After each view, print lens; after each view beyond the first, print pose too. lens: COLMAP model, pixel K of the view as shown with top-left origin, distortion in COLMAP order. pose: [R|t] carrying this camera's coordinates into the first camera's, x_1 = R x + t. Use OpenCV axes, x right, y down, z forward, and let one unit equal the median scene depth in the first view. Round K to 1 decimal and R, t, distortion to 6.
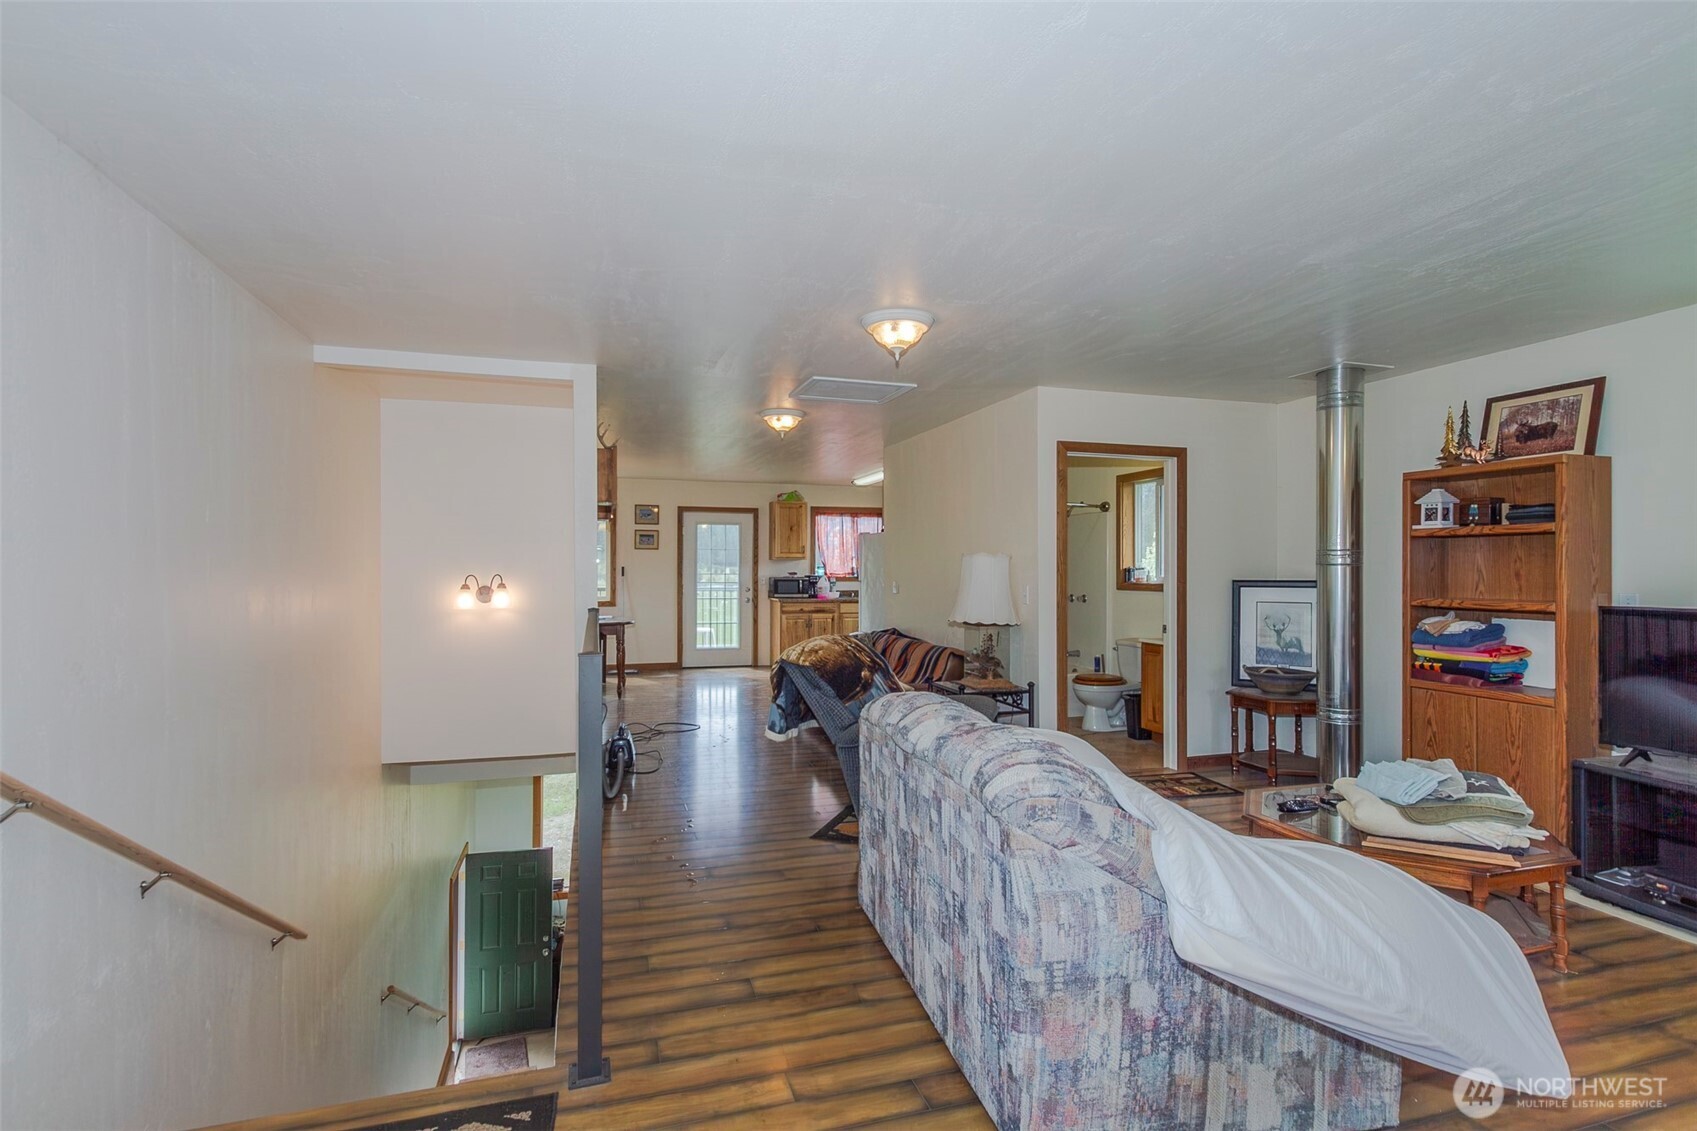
lens RADIAL K [[798.2, 0, 839.6], [0, 798.2, 565.2], [0, 0, 1]] dist [-0.001237, 0.000052]
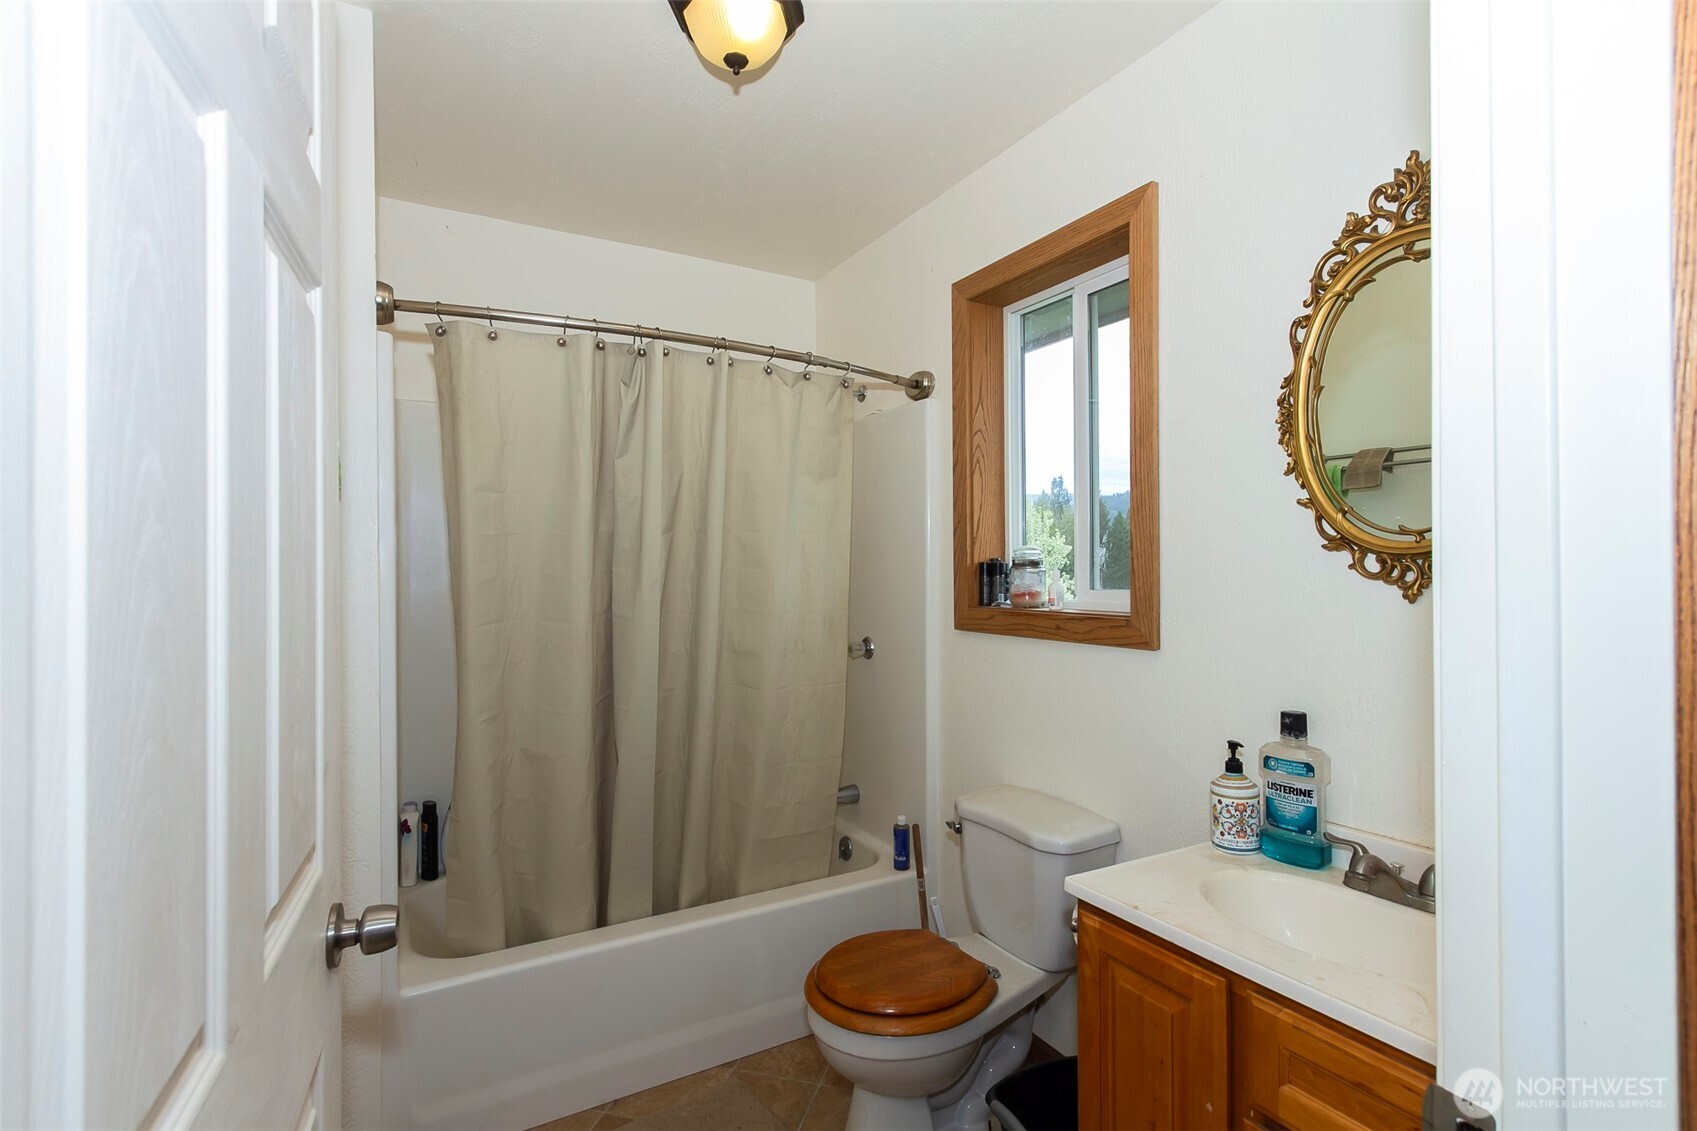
lens RADIAL K [[798.2, 0, 847.3], [0, 798.2, 568.3], [0, 0, 1]] dist [-0.001237, 0.000052]
pose [[0.976721, -0.006138, 0.214424, 0.227726], [0.006177, 0.999981, 0.000488, 0.005790], [-0.214423, 0.000847, 0.976741, 0.671485]]
